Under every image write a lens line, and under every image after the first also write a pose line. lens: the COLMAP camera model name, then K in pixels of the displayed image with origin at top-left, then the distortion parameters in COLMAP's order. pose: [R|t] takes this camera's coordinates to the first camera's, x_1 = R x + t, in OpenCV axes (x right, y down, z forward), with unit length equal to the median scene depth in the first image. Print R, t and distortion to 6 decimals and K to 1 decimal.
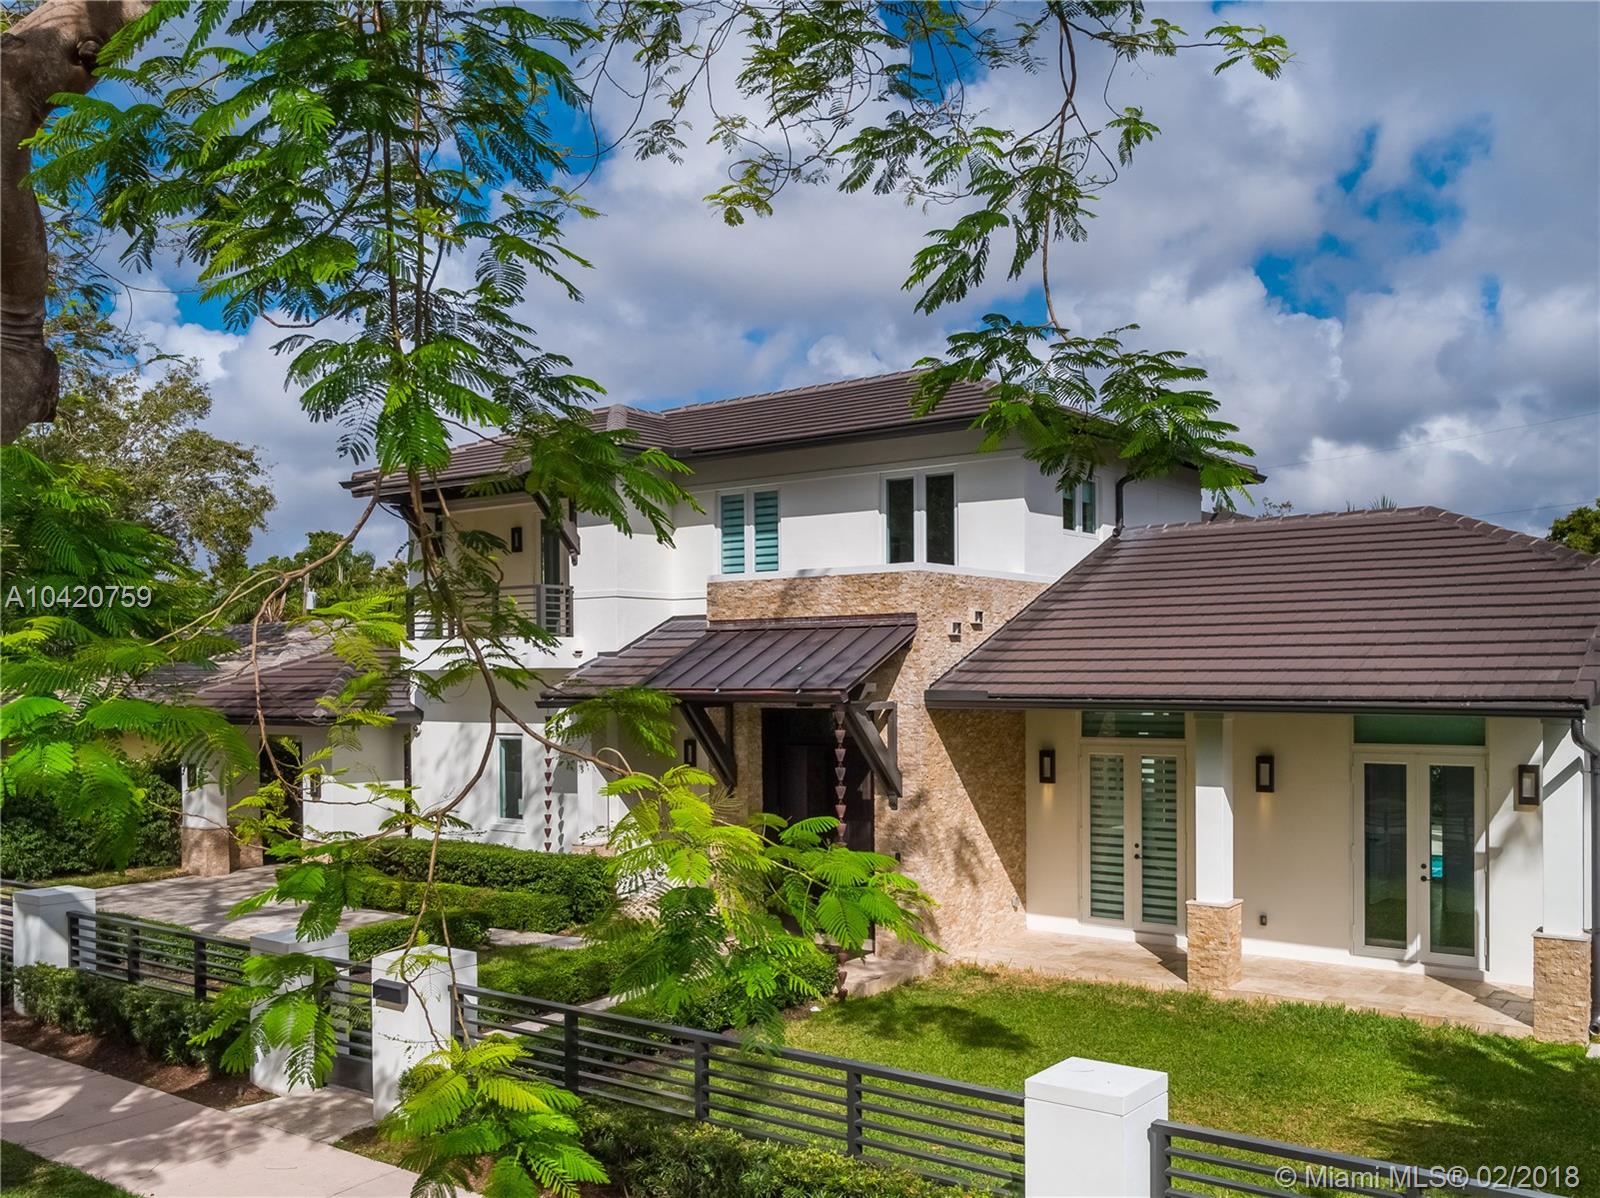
lens RADIAL K [[1422.9, 0, 800.0], [0, 1422.9, 599.0], [0, 0, 1]] dist [-0.002065, -0.005666]
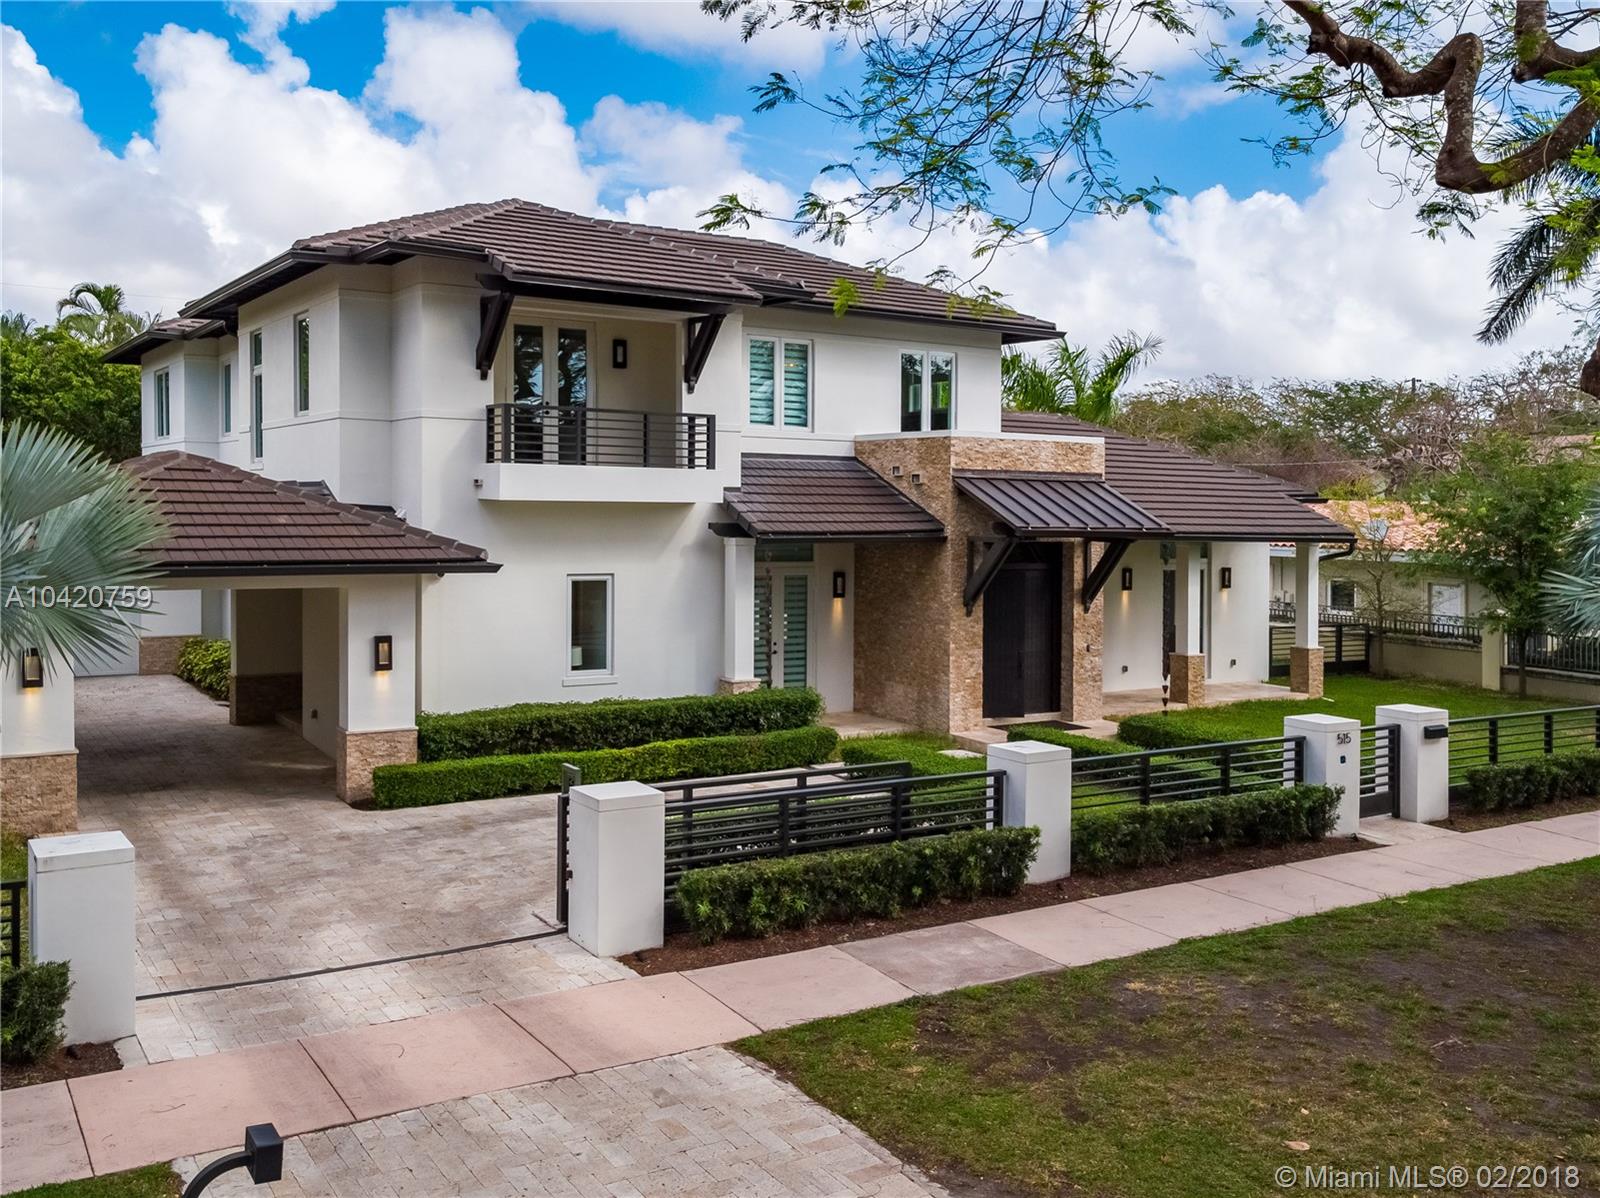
lens RADIAL K [[1422.9, 0, 800.0], [0, 1422.9, 599.0], [0, 0, 1]] dist [-0.002065, -0.005666]
pose [[0.332868, -0.034859, 0.942329, -1.214025], [-0.060814, 0.996443, 0.058342, 0.062279], [-0.941011, -0.076727, 0.329564, 0.725949]]
